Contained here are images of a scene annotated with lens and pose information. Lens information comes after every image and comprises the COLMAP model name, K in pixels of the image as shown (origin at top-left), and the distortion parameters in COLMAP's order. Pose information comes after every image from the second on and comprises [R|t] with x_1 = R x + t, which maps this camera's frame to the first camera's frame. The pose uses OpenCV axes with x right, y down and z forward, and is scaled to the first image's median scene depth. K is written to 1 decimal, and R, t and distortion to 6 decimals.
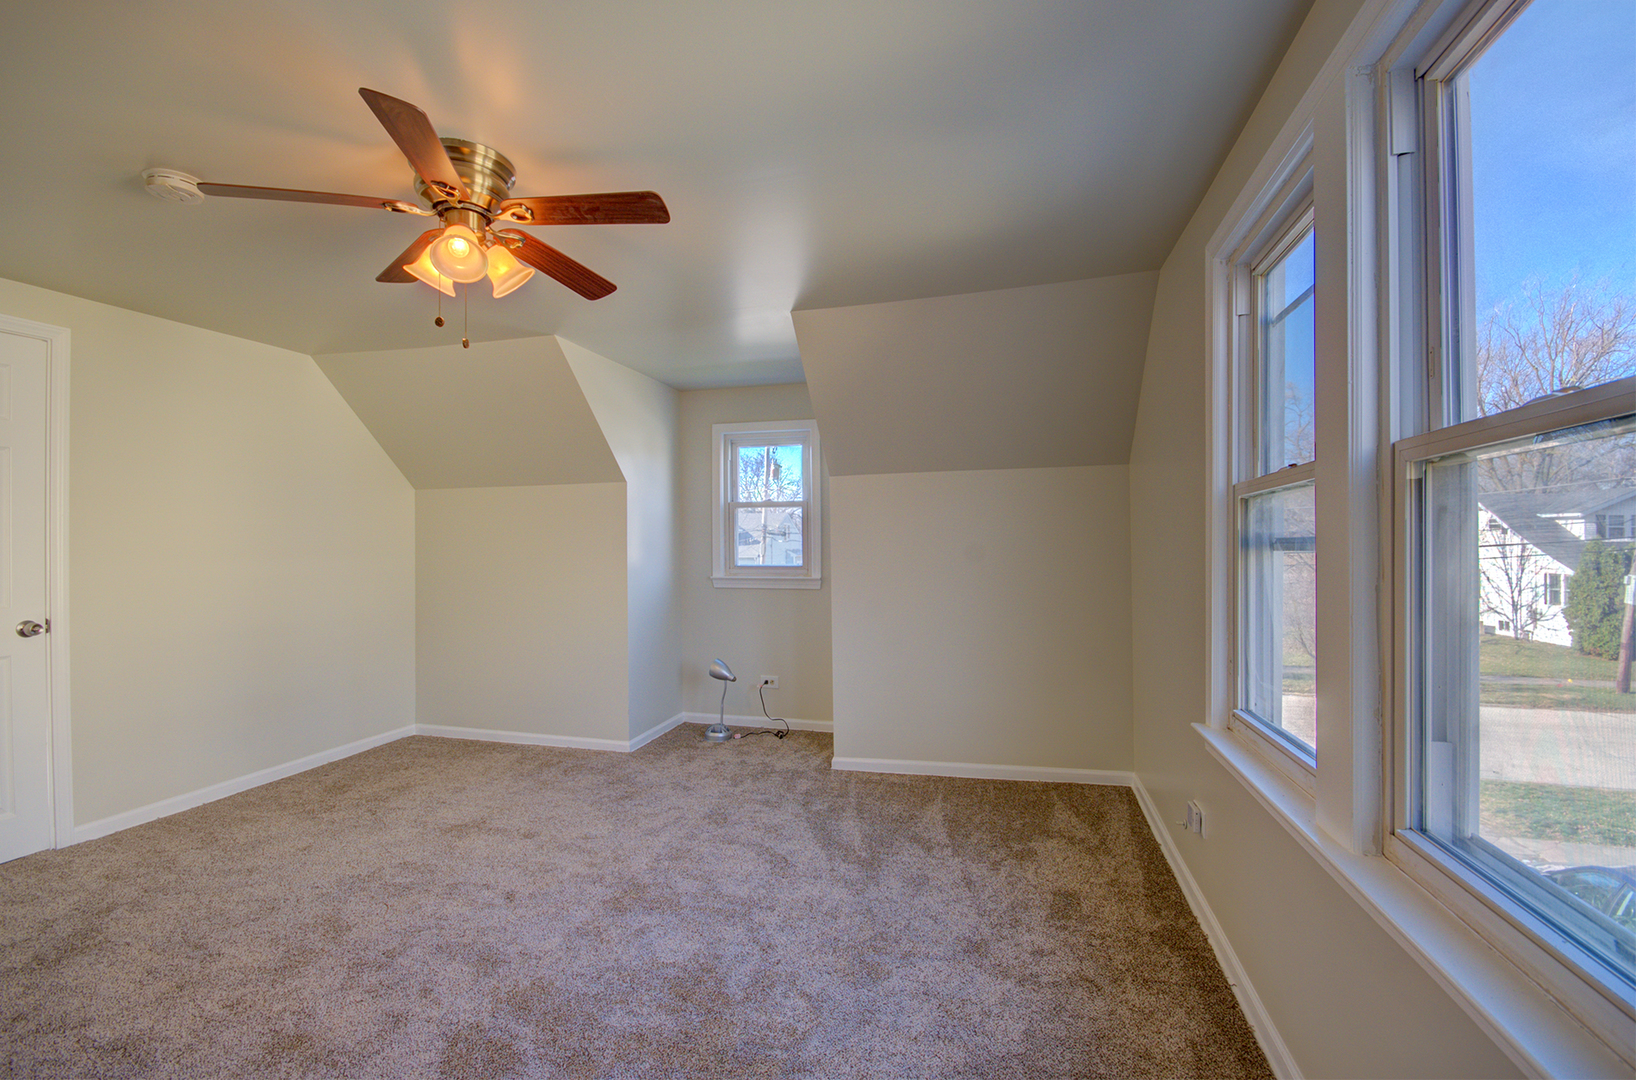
lens RADIAL K [[701.8, 0, 818.0], [0, 701.8, 540.0], [0, 0, 1]] dist [0.000114, -0.000028]
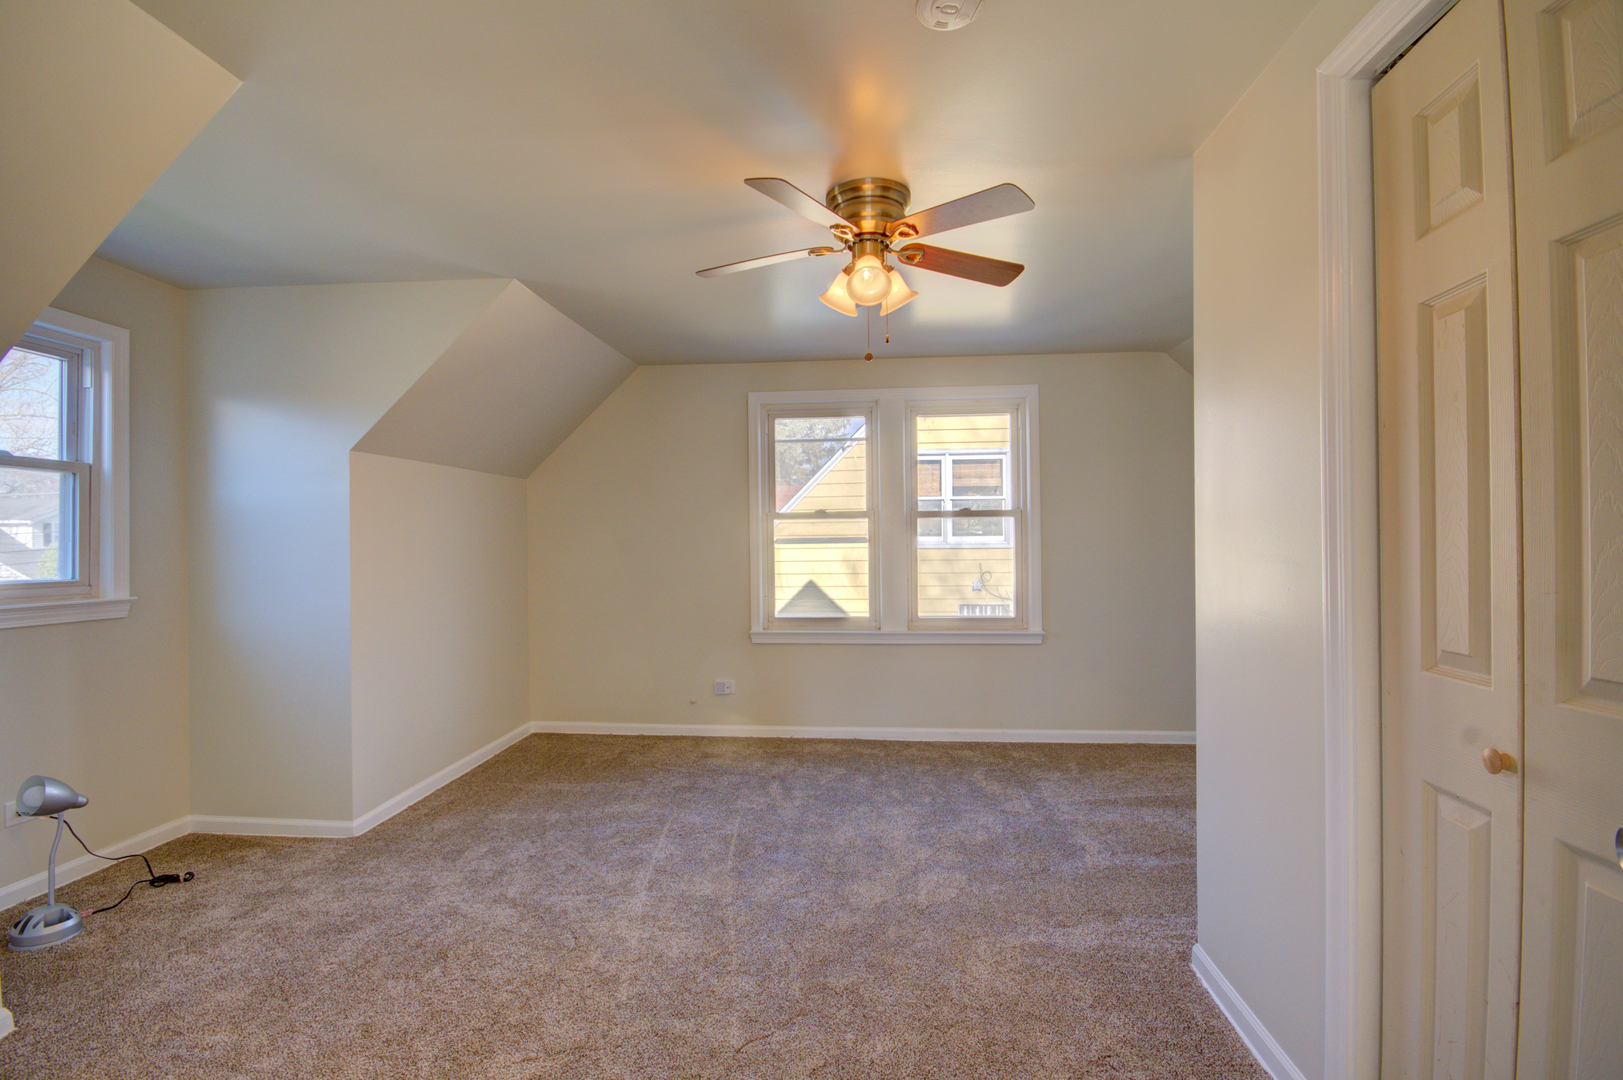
lens RADIAL K [[707.1, 0, 811.5], [0, 707.1, 540.0], [0, 0, 1]] dist [0.000473, 0.000085]
pose [[-0.171866, 0.017295, 0.984969, -0.662242], [-0.005683, 0.999812, -0.018547, 0.012177], [-0.985104, -0.008785, -0.171735, 0.518402]]
